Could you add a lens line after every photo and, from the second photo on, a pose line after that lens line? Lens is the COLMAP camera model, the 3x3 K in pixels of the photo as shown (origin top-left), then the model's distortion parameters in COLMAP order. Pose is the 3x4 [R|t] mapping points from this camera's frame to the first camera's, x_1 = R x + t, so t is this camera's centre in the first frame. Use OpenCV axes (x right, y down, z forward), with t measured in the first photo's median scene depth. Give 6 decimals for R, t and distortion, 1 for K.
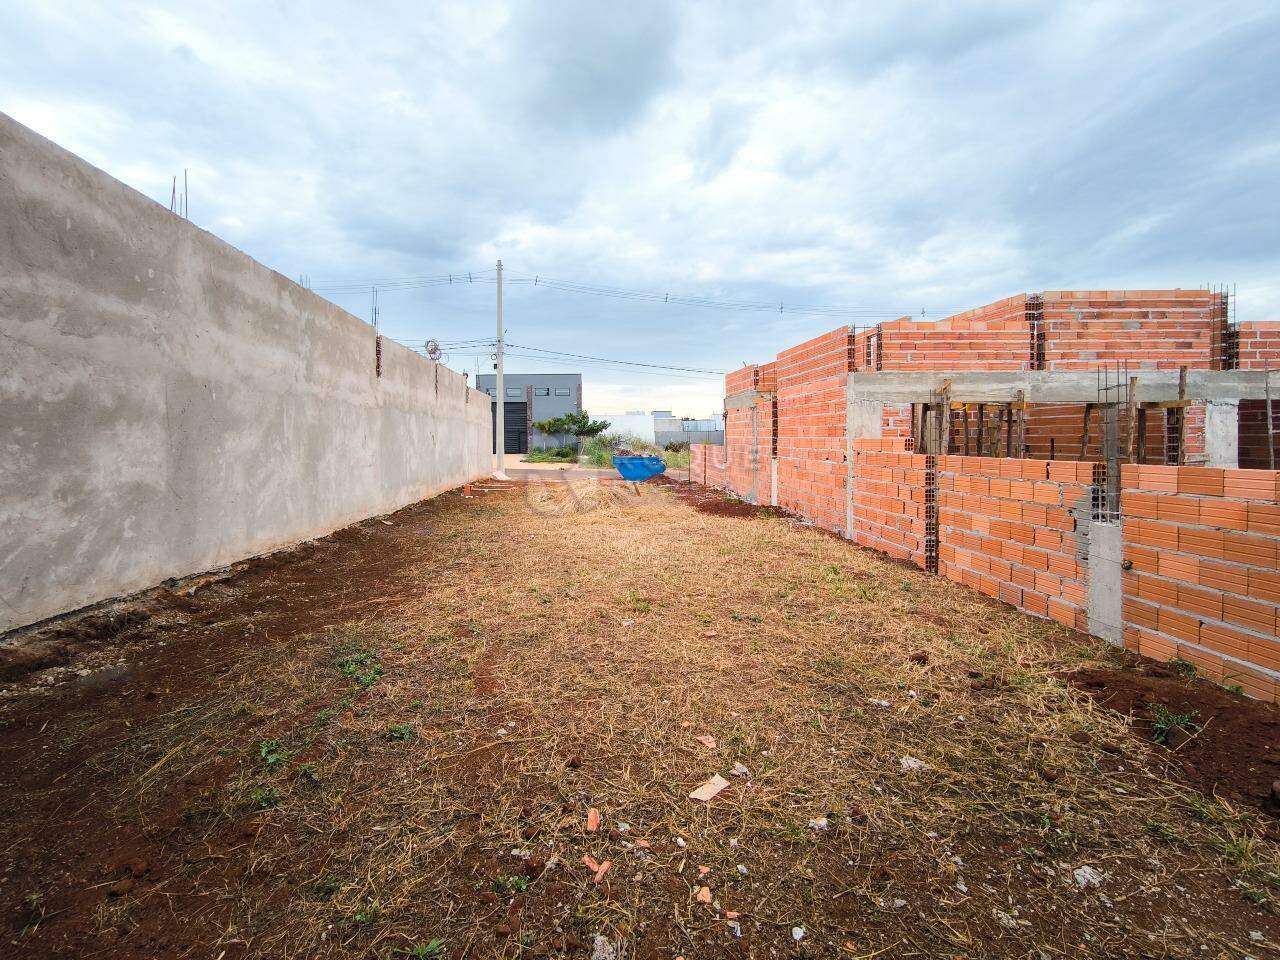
lens RADIAL K [[648.2, 0, 610.0], [0, 648.2, 431.5], [0, 0, 1]] dist [0.001636, -0.000004]
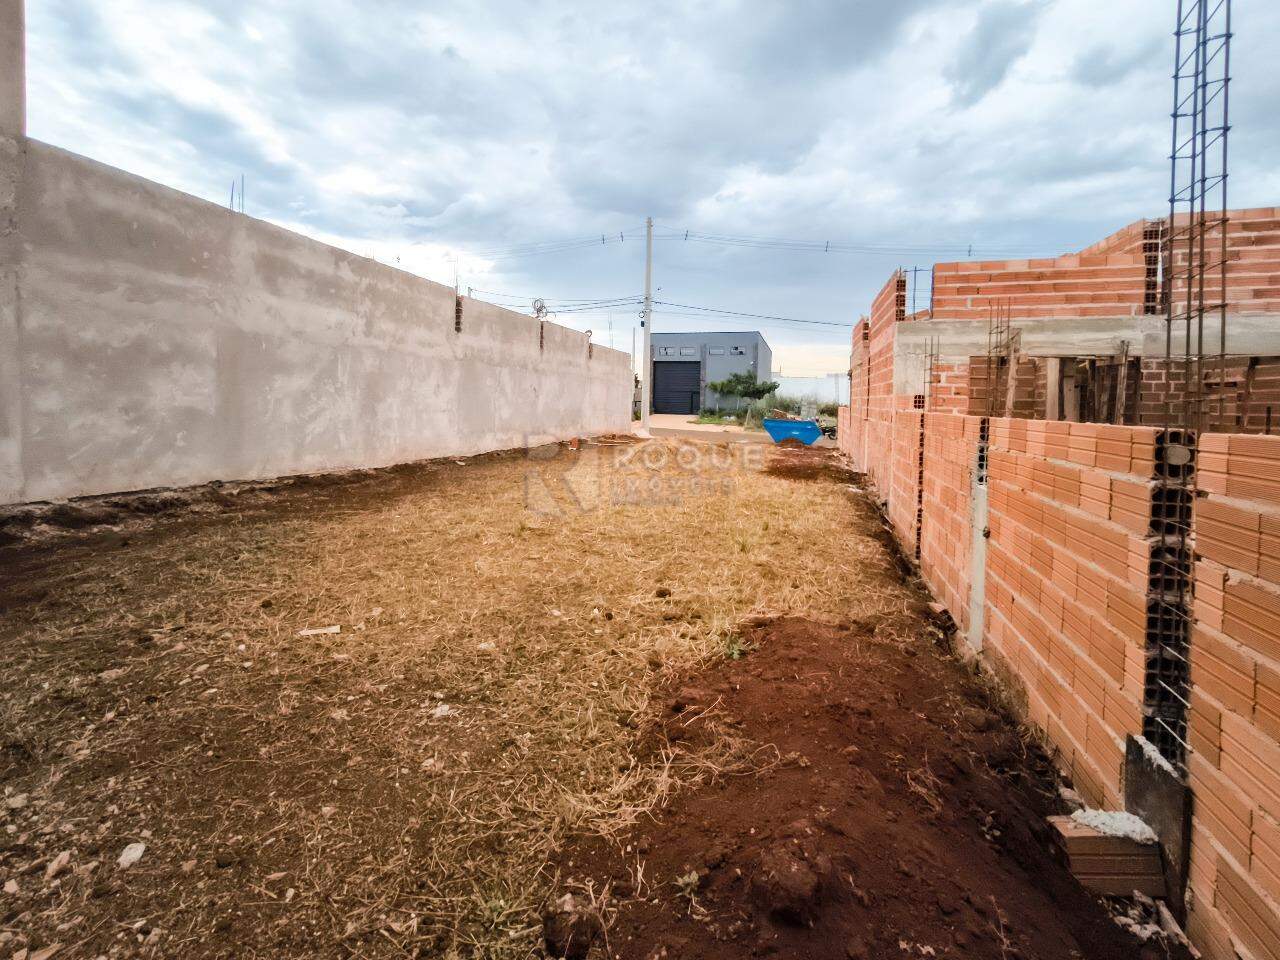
lens RADIAL K [[684.2, 0, 590.4], [0, 684.2, 391.0], [0, 0, 1]] dist [-0.033964, 0.028178]
pose [[0.930690, 0.020148, -0.365254, 0.321858], [-0.022397, 0.999747, -0.001923, 0.015061], [0.365123, 0.009971, 0.930906, -0.018474]]
